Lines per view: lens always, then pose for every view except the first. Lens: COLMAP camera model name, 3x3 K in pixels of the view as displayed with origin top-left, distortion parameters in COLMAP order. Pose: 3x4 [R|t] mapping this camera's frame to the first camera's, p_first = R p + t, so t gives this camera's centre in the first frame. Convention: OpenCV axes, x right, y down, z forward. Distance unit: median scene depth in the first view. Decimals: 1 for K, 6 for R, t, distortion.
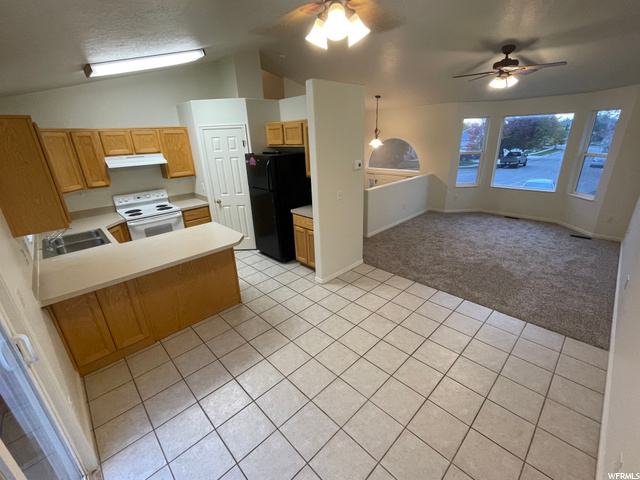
lens RADIAL K [[281.7, 0, 319.4], [0, 281.7, 239.0], [0, 0, 1]] dist [-0.002903, -0.000158]
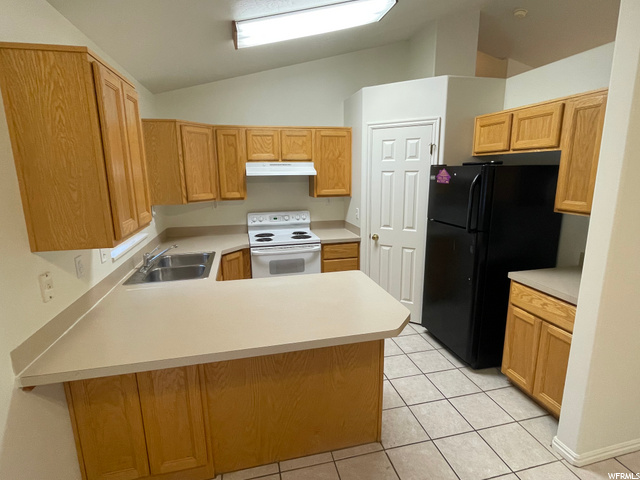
lens RADIAL K [[334.7, 0, 320.0], [0, 334.7, 240.0], [0, 0, 1]] dist [-0.000928, -0.000084]
pose [[0.864431, 0.132846, -0.484883, -0.102665], [-0.197394, 0.976692, -0.084316, -0.040195], [0.462380, 0.168598, 0.870505, 0.298140]]
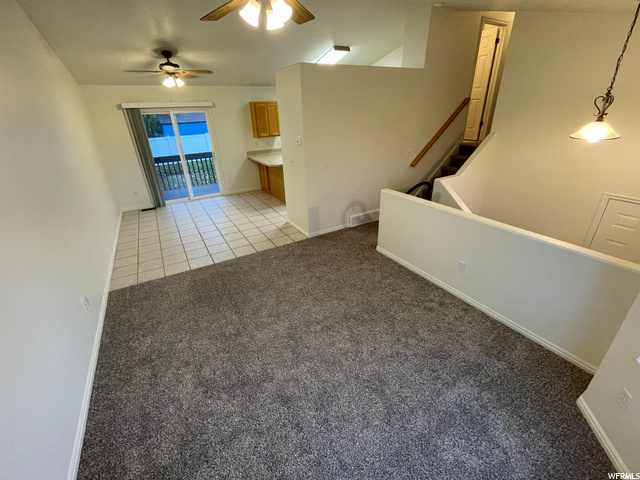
lens RADIAL K [[281.7, 0, 319.4], [0, 281.7, 239.0], [0, 0, 1]] dist [-0.002903, -0.000158]
pose [[-0.239395, 0.450523, -0.860069, 1.055230], [-0.302644, 0.807068, 0.506999, -0.458315], [0.922549, 0.381668, -0.056860, 1.096968]]
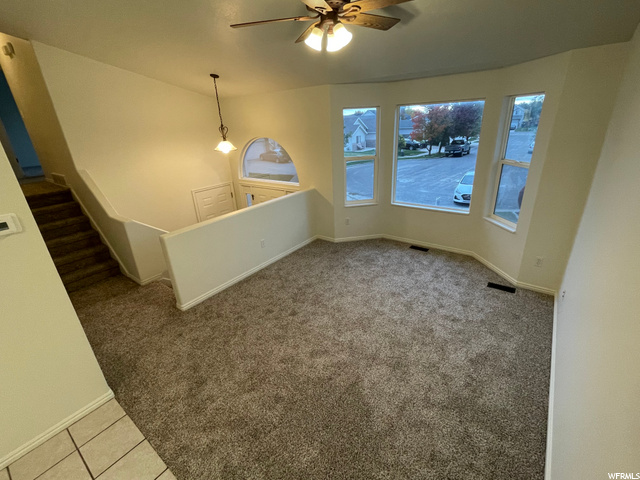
lens RADIAL K [[292.0, 0, 320.0], [0, 292.0, 240.0], [0, 0, 1]] dist [-0.000129, -0.000013]
pose [[0.988441, -0.068509, 0.135242, 0.477199], [0.065172, 0.997454, 0.028953, -0.191735], [-0.136882, -0.019805, 0.990389, 0.426267]]
